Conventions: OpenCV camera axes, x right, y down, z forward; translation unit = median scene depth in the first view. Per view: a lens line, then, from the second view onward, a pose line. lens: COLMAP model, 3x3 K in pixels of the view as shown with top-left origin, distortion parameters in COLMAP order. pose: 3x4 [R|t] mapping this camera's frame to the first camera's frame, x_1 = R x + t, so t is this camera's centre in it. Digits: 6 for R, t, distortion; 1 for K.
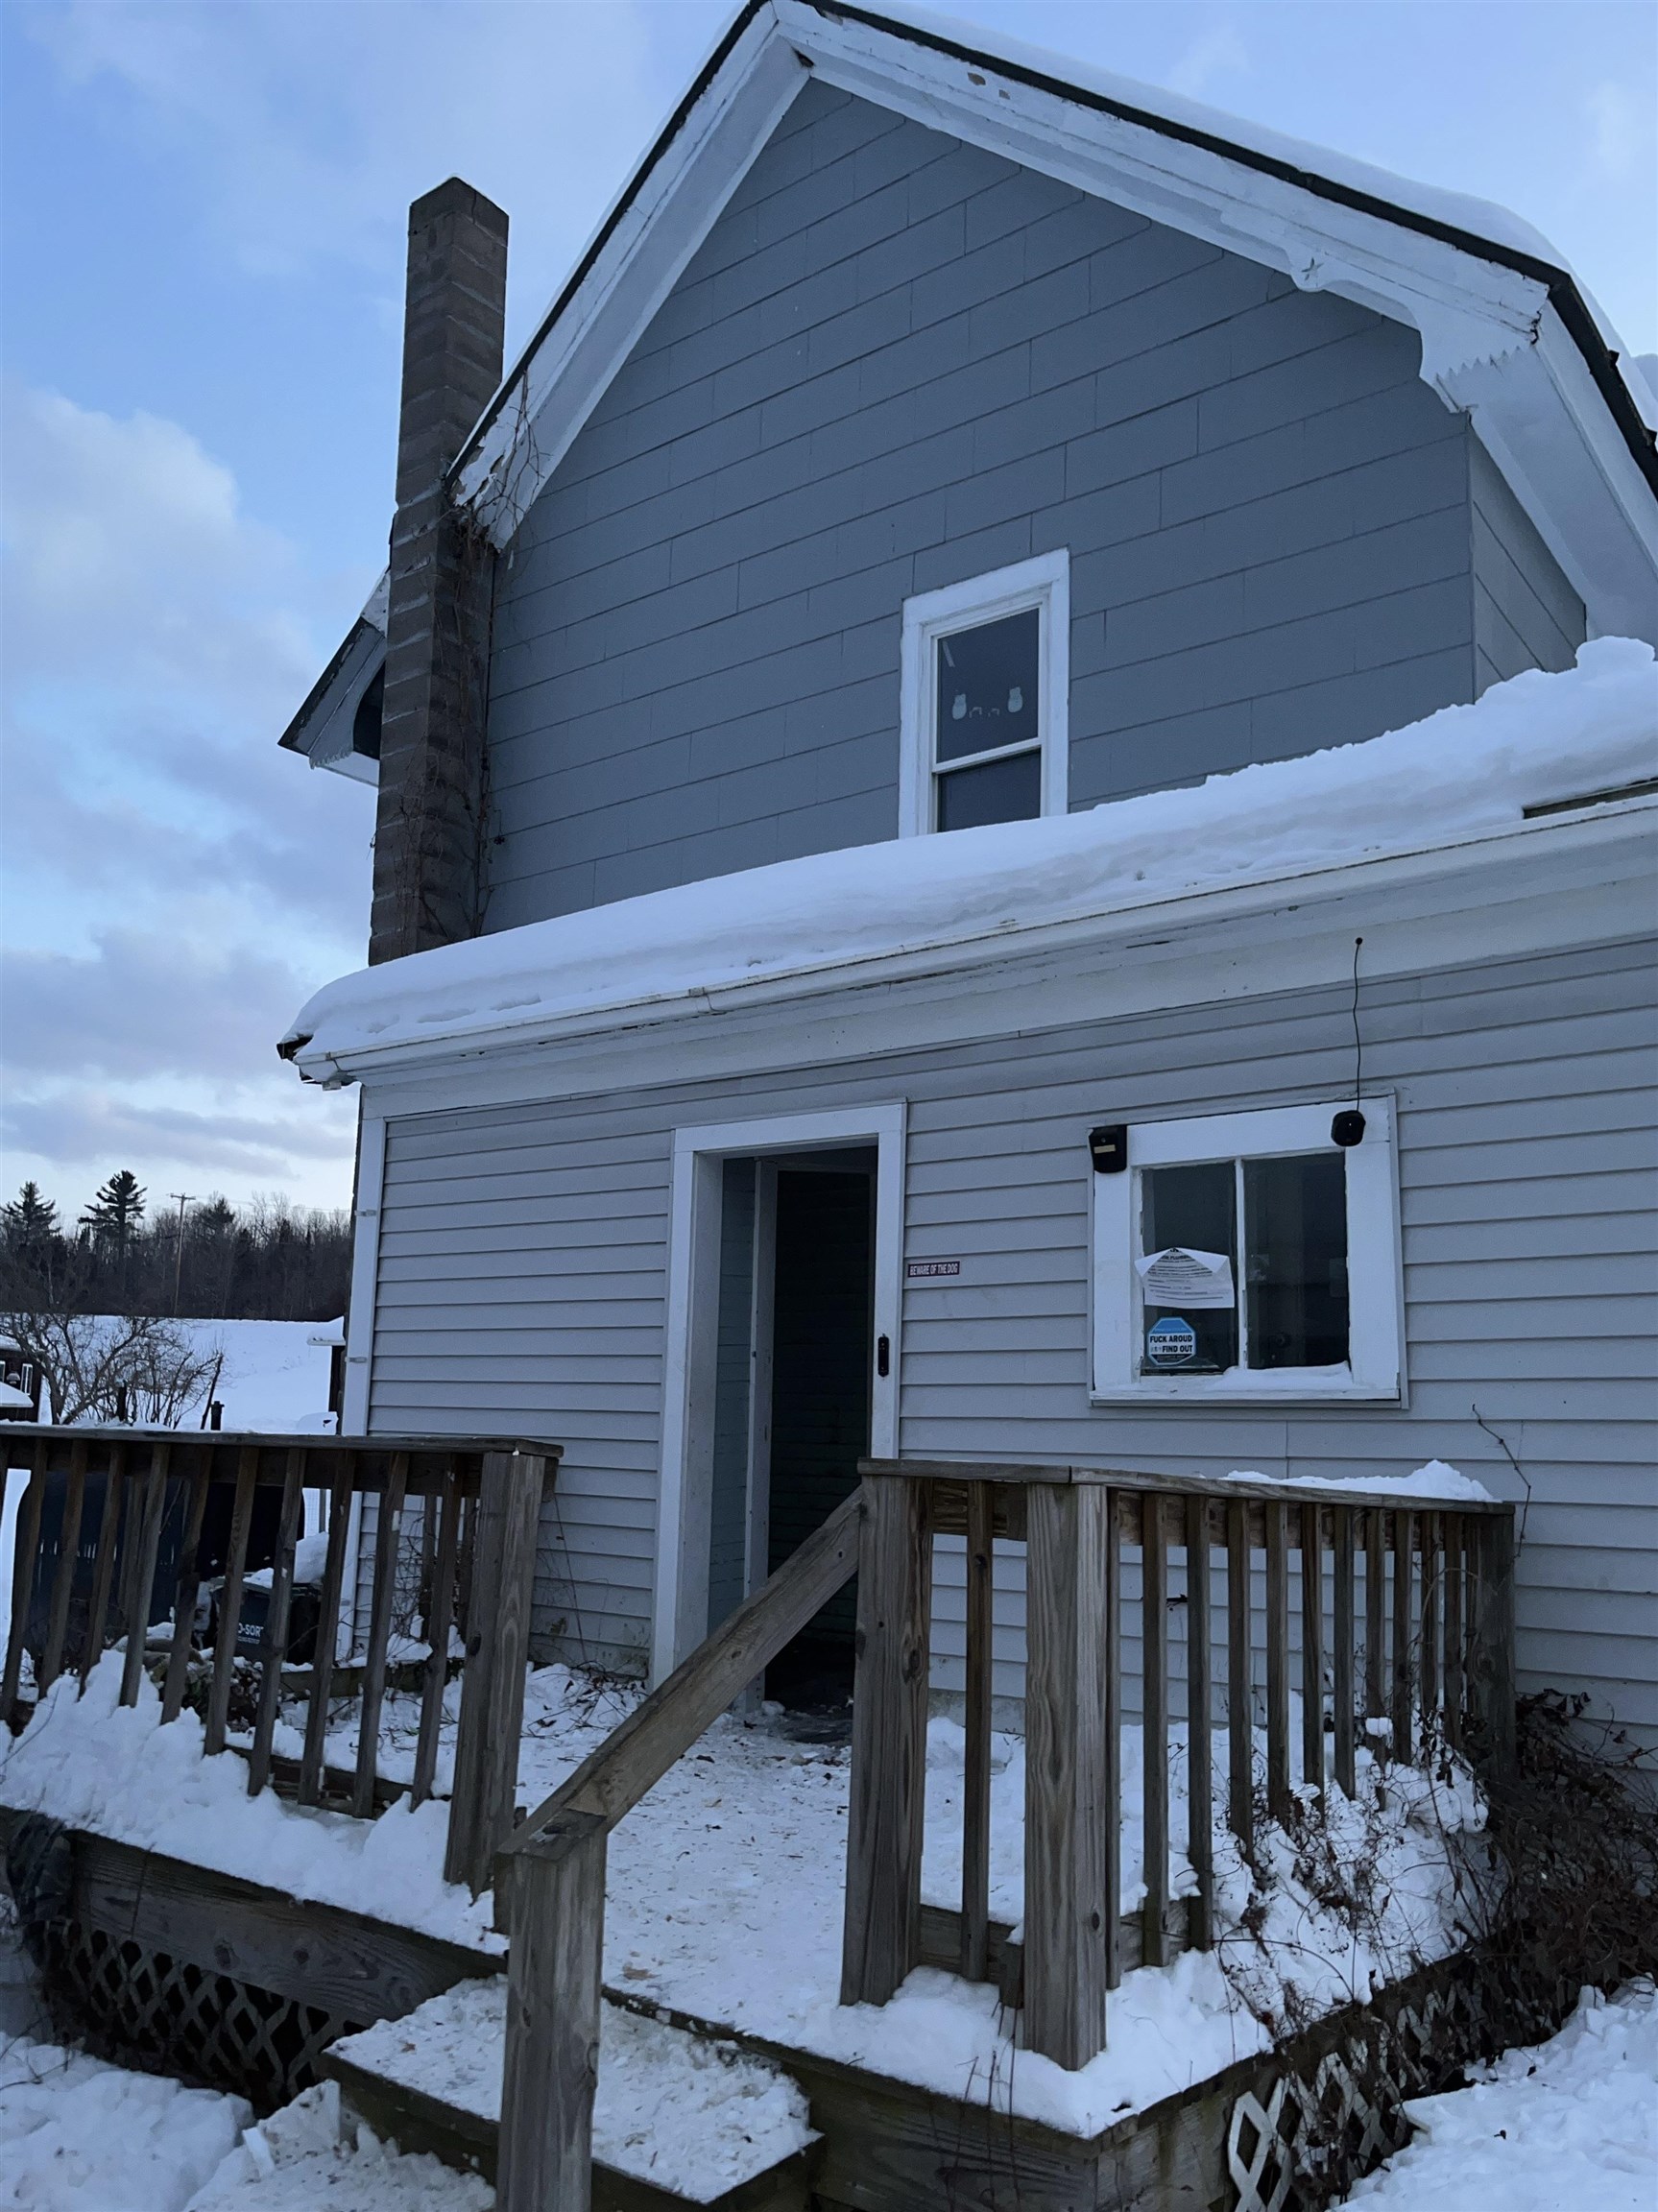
lens RADIAL K [[1706.3, 0, 829.0], [0, 1706.3, 1106.0], [0, 0, 1]] dist [0.066828, -0.109154]
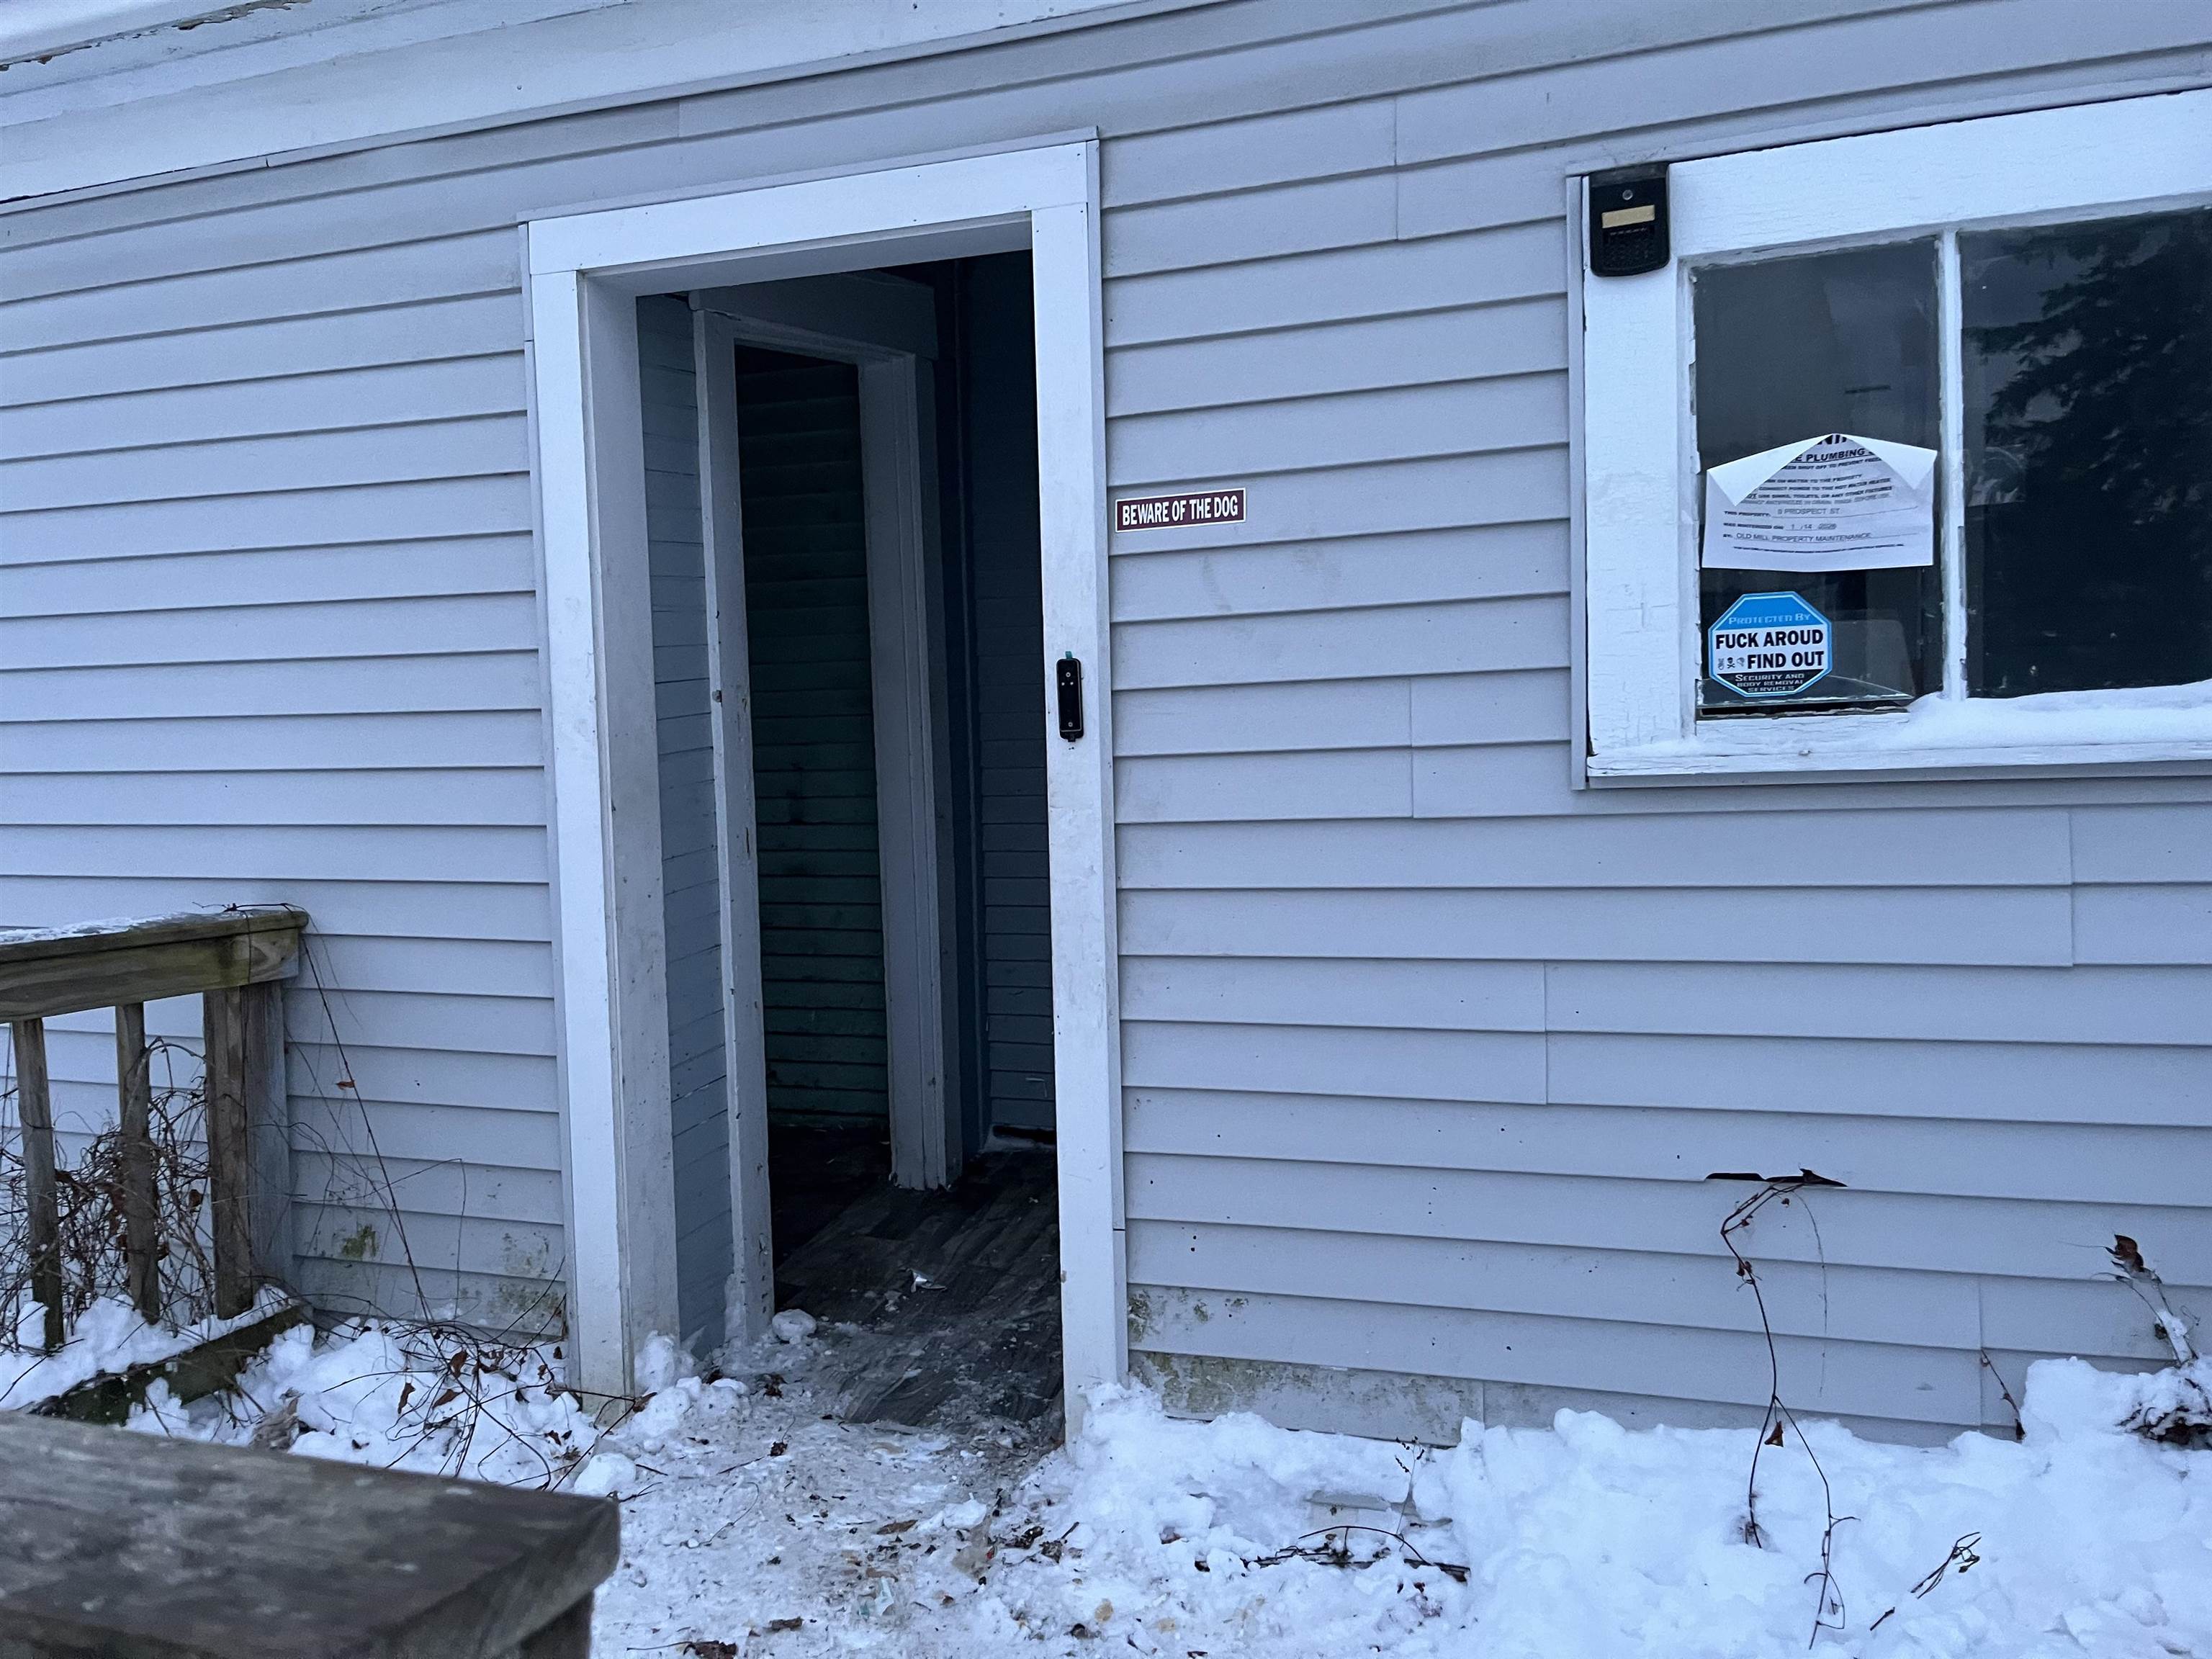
lens RADIAL K [[1706.3, 0, 1096.5], [0, 1706.3, 799.6], [0, 0, 1]] dist [0.066828, -0.109154]
pose [[0.954242, -0.063730, 0.292164, -0.103222], [-0.005061, 0.973444, 0.228868, 0.066808], [-0.298991, -0.219874, 0.928579, 0.563470]]
